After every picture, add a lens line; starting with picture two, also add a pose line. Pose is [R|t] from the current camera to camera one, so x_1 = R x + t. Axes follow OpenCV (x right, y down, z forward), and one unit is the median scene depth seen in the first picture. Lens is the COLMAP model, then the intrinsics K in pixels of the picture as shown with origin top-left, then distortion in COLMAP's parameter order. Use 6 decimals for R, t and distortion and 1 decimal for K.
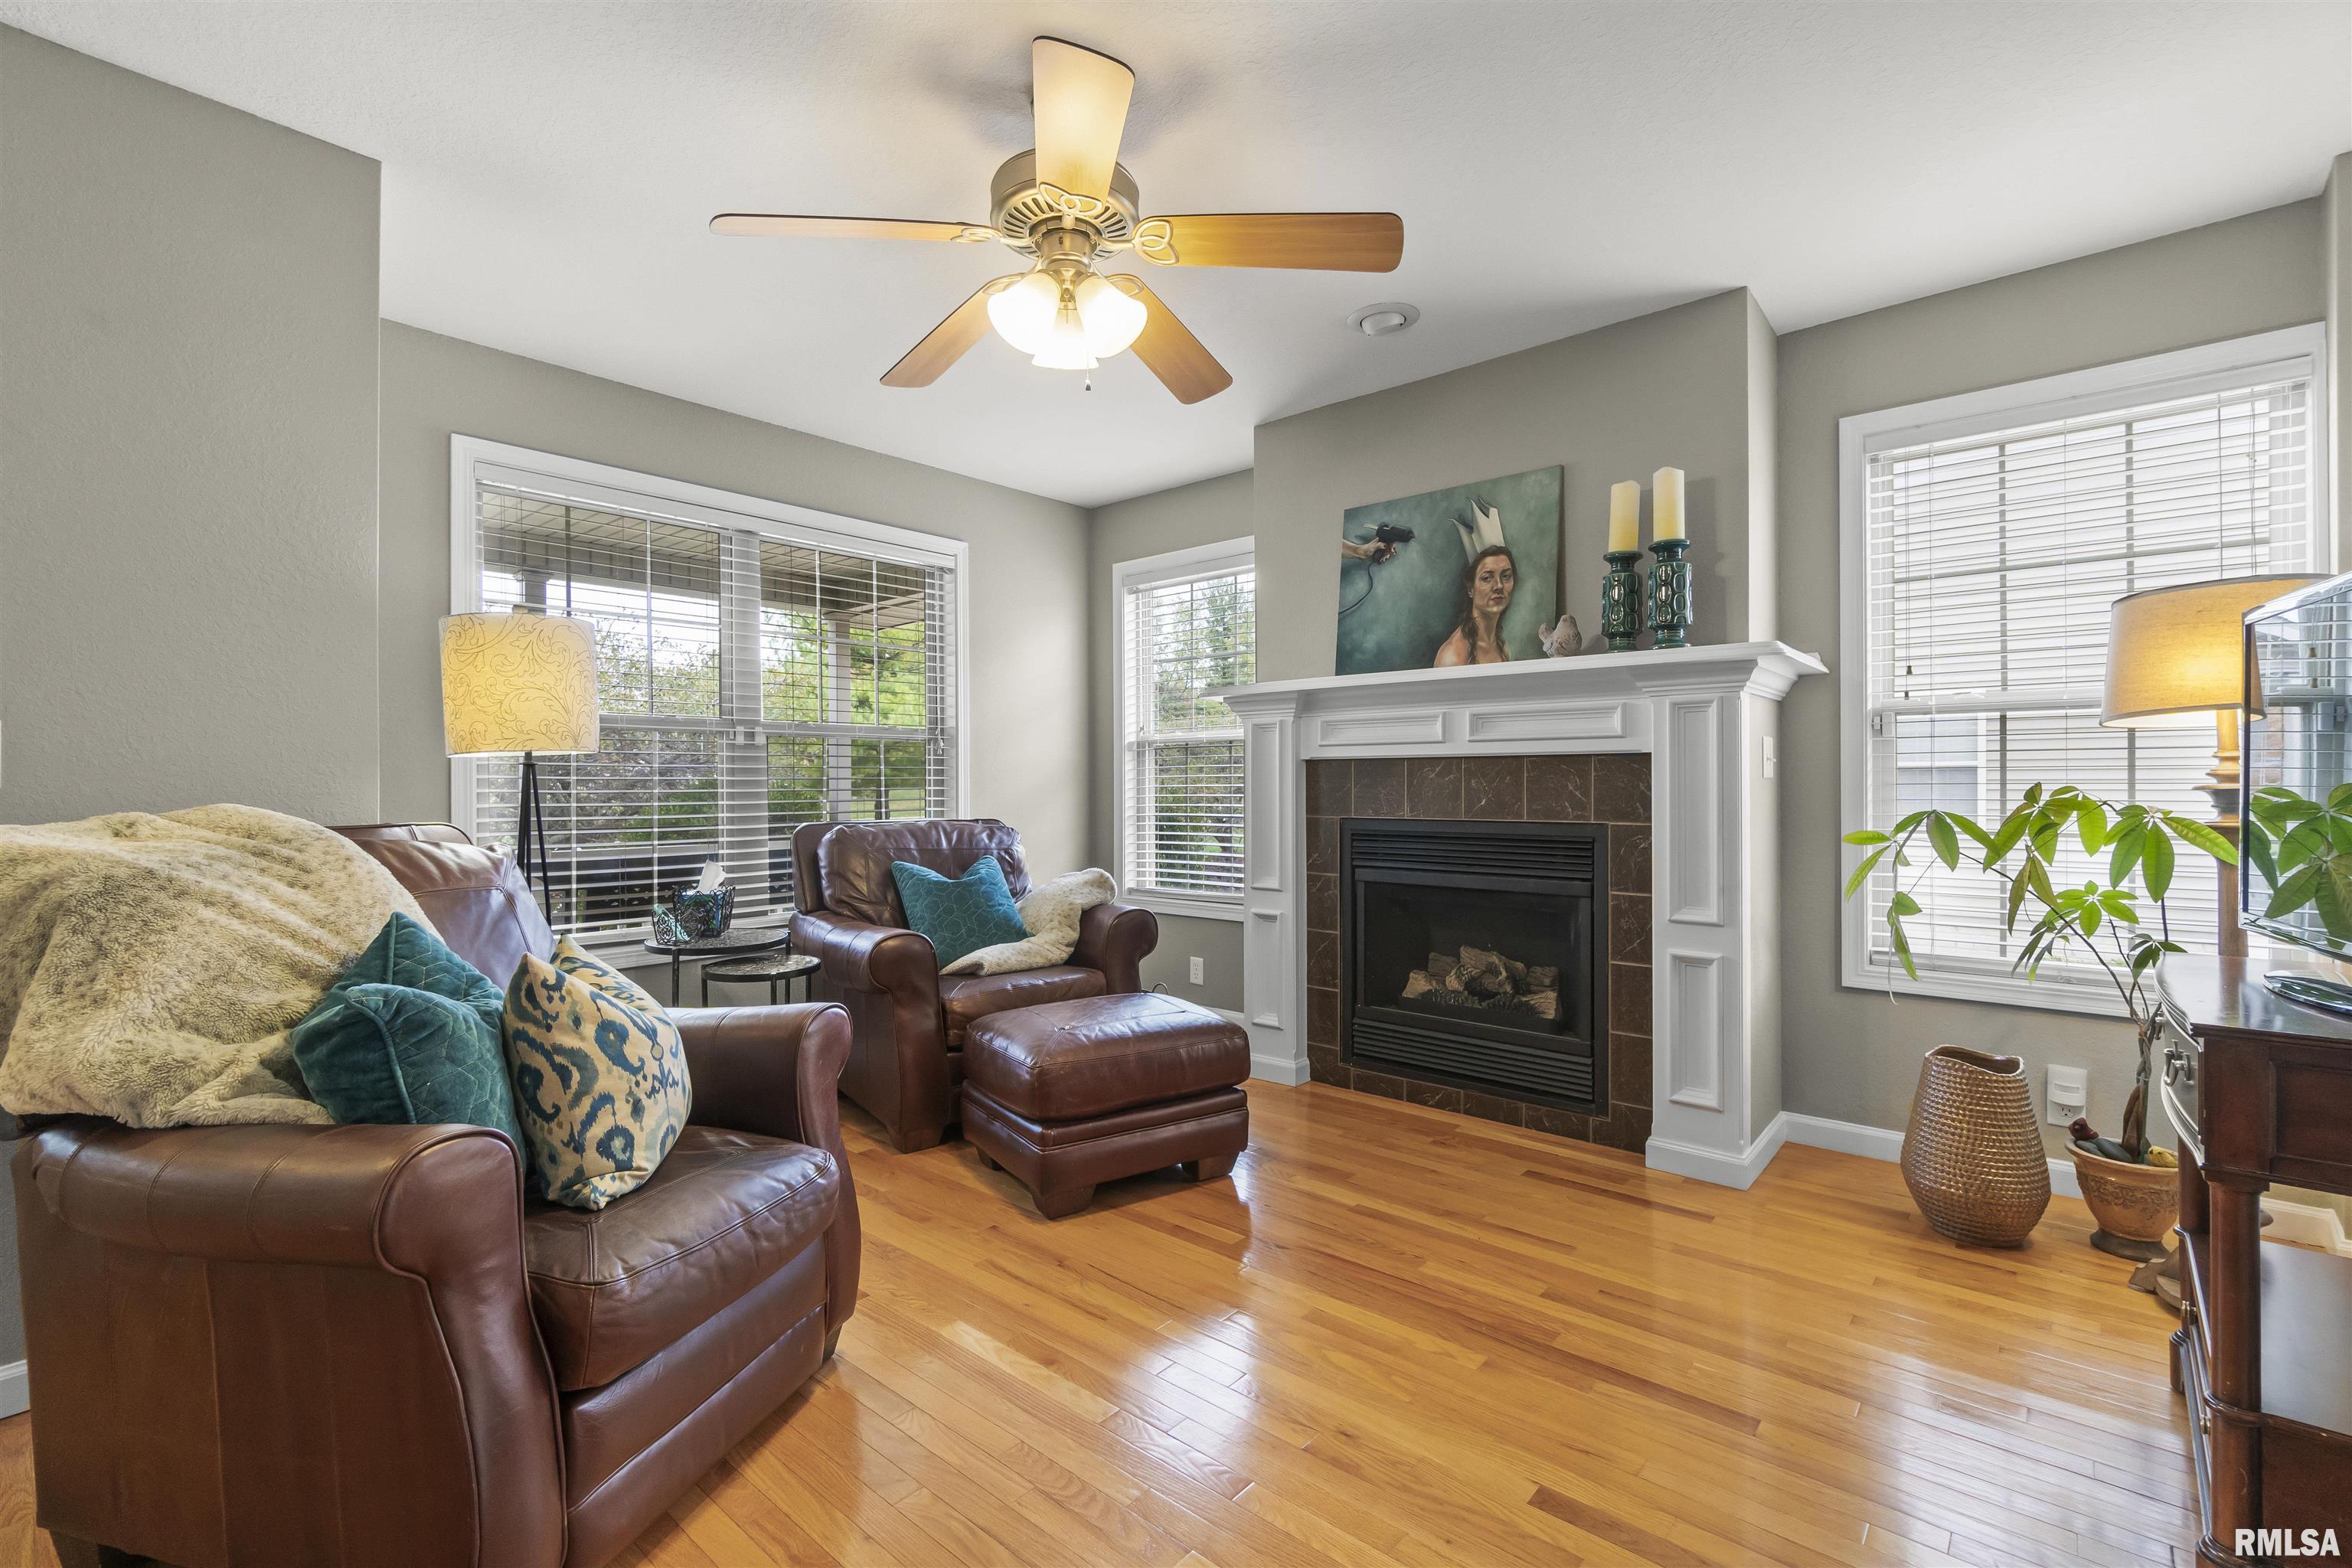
lens RADIAL K [[1048.4, 0, 1183.7], [0, 1048.4, 785.7], [0, 0, 1]] dist [-0.001188, 0.000482]
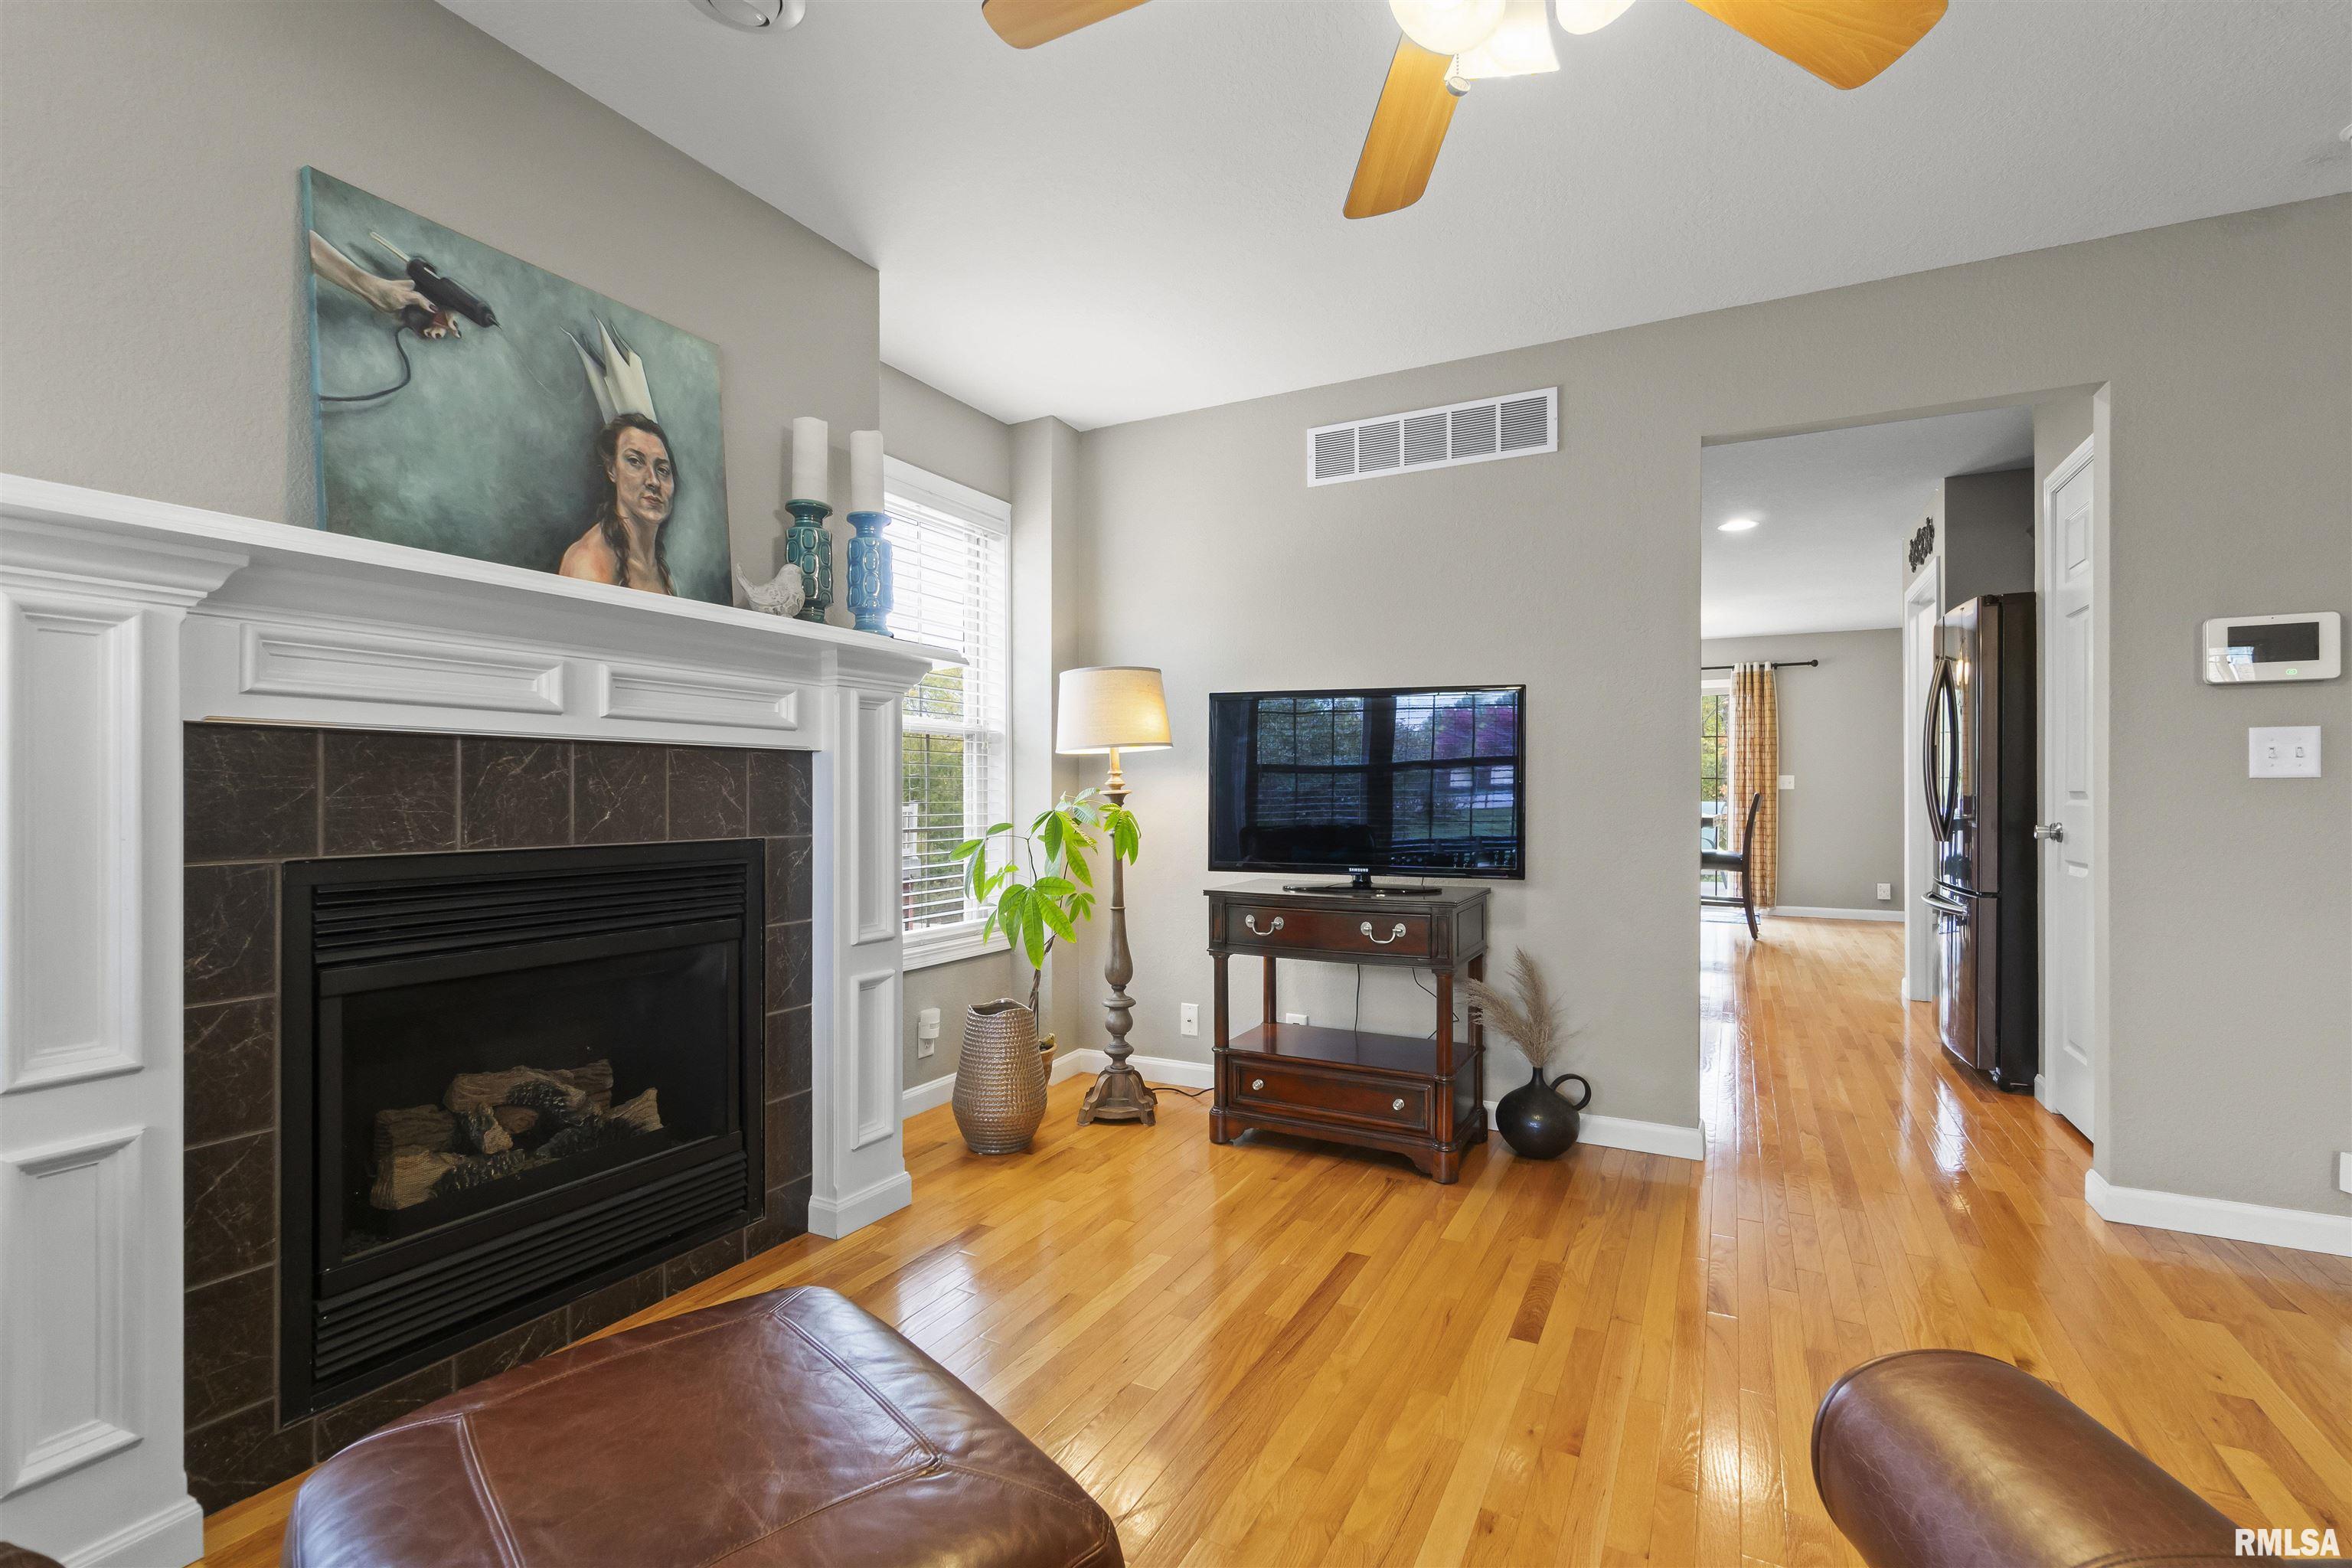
lens RADIAL K [[1048.4, 0, 1176.4], [0, 1048.4, 792.6], [0, 0, 1]] dist [-0.001188, 0.000482]
pose [[-0.224080, 0.005773, 0.974554, -0.391714], [0.006041, 0.999971, -0.004535, 0.006988], [-0.974552, 0.004871, -0.224108, 0.808531]]
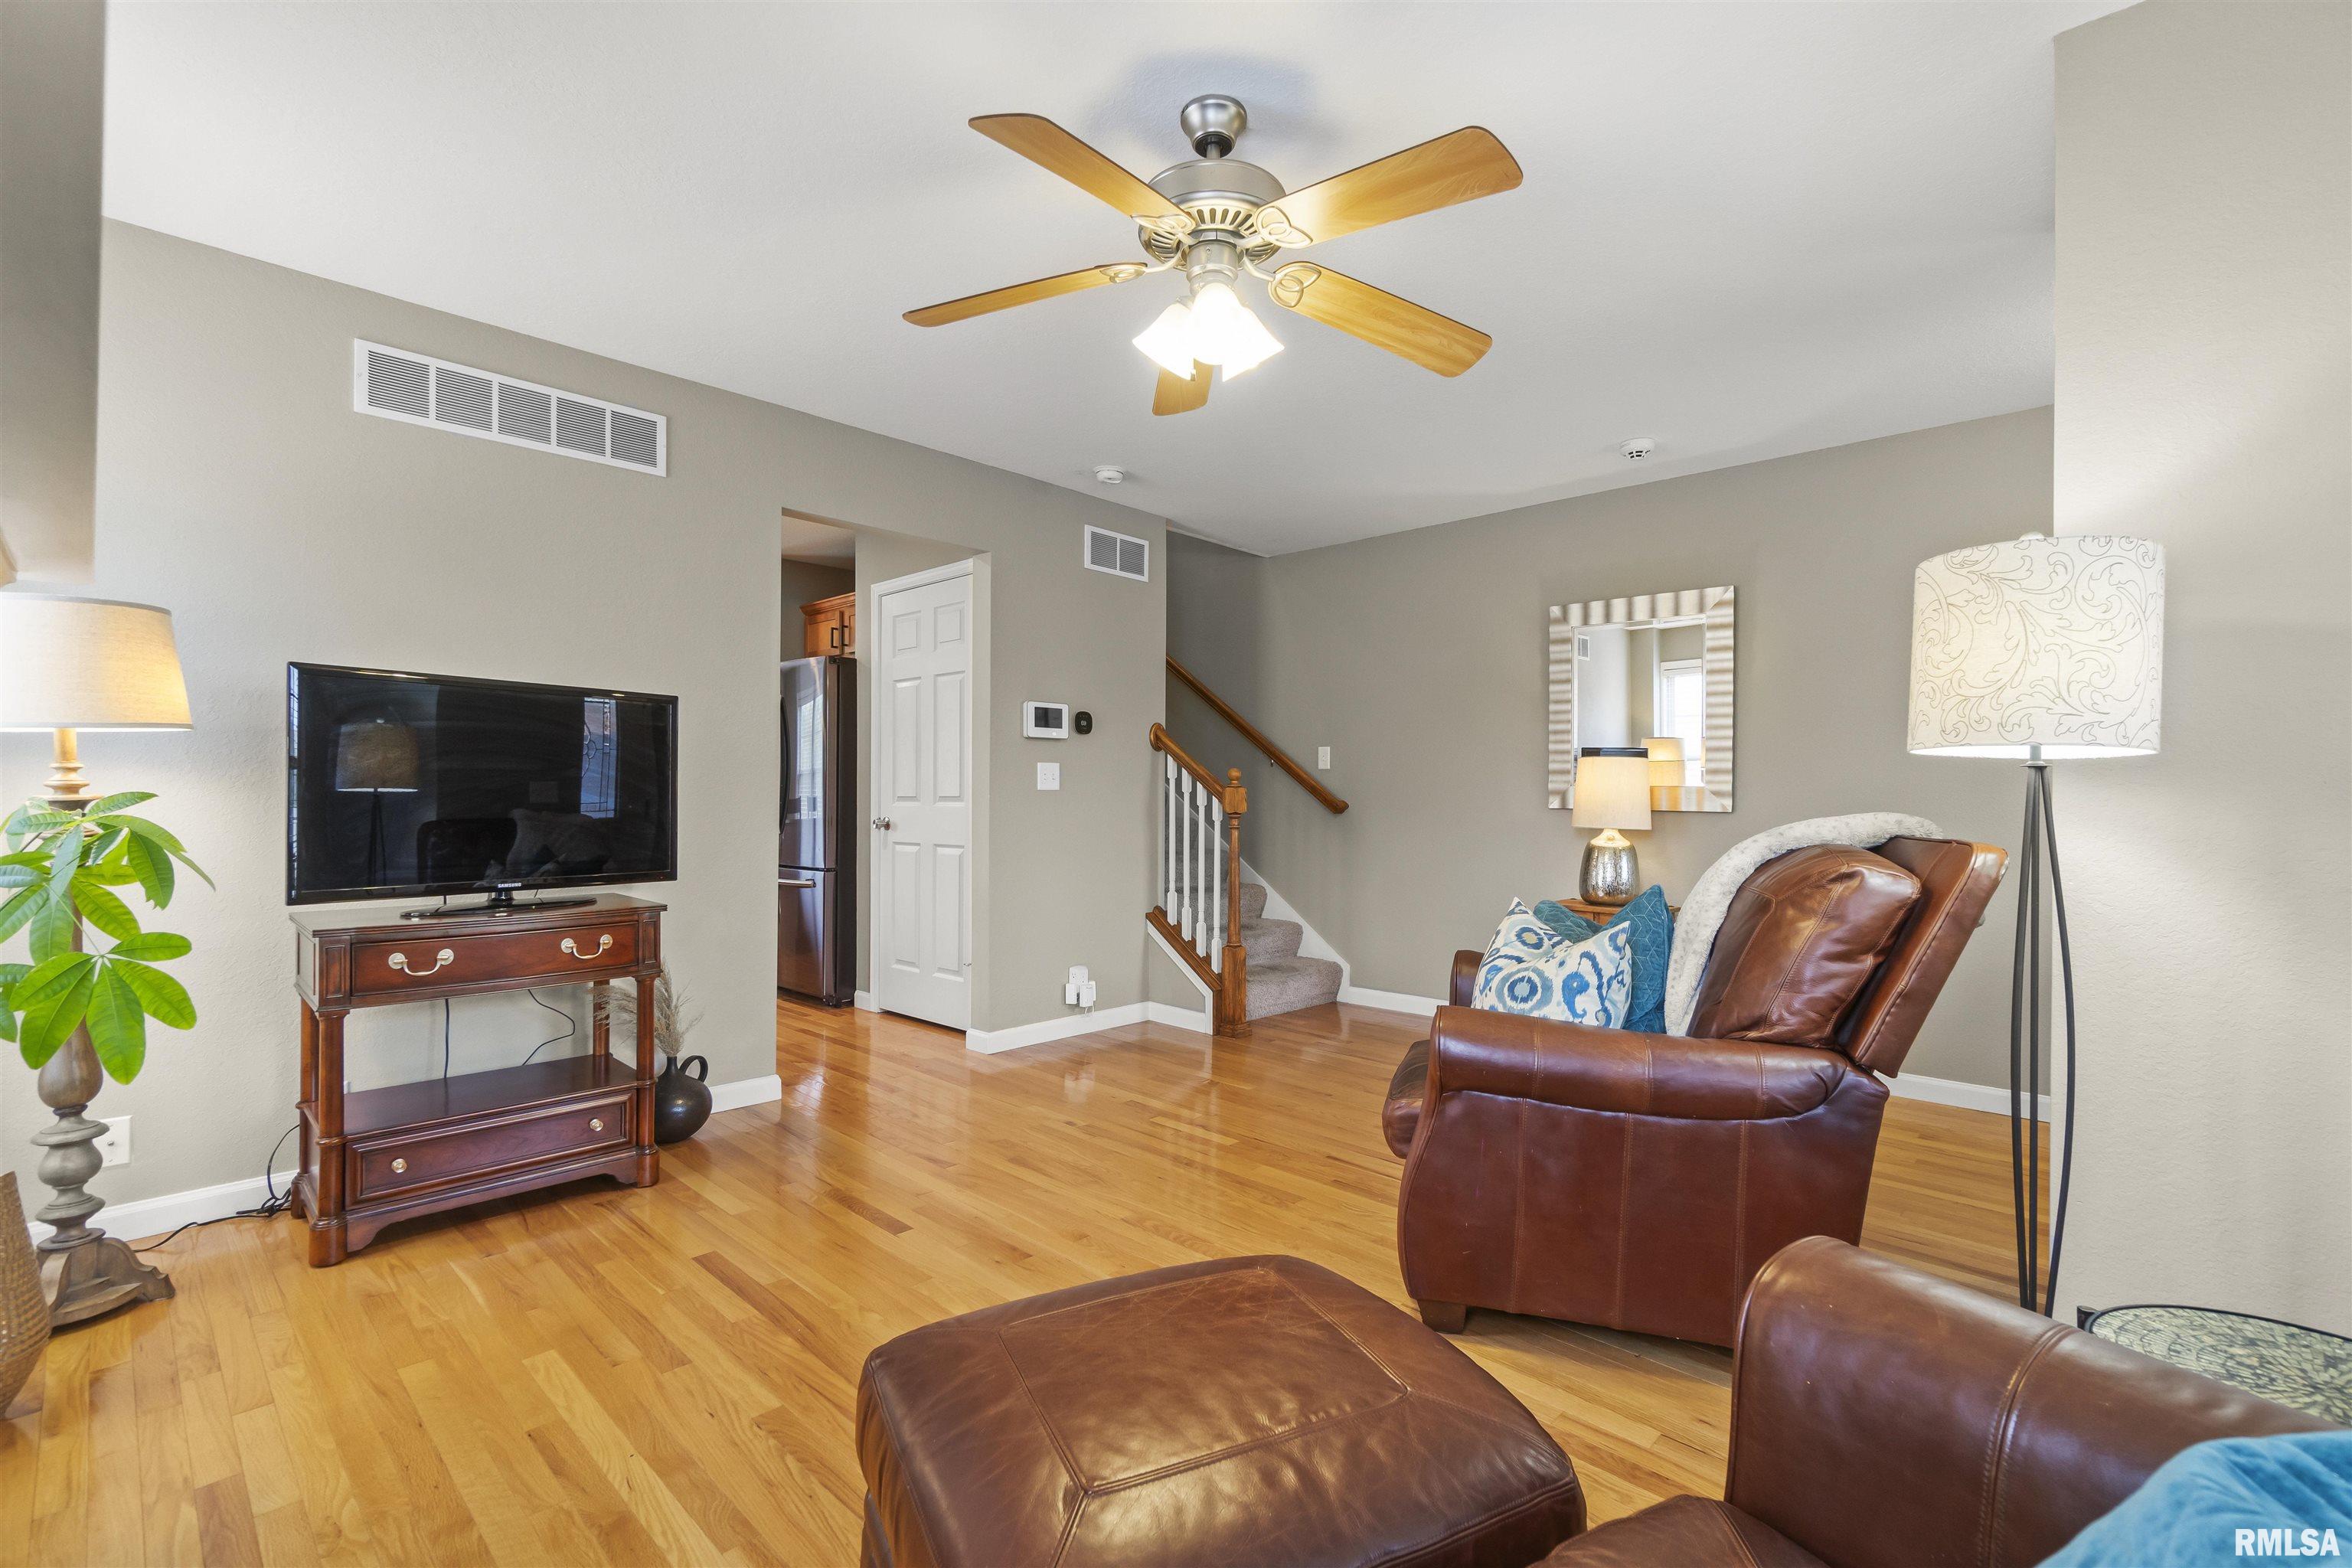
lens RADIAL K [[1048.4, 0, 1165.5], [0, 1048.4, 786.2], [0, 0, 1]] dist [-0.001188, 0.000482]
pose [[-0.998575, 0.001625, 0.053337, -0.097305], [0.001495, 0.999996, -0.002481, -0.002755], [-0.053341, -0.002397, -0.998573, 1.217945]]
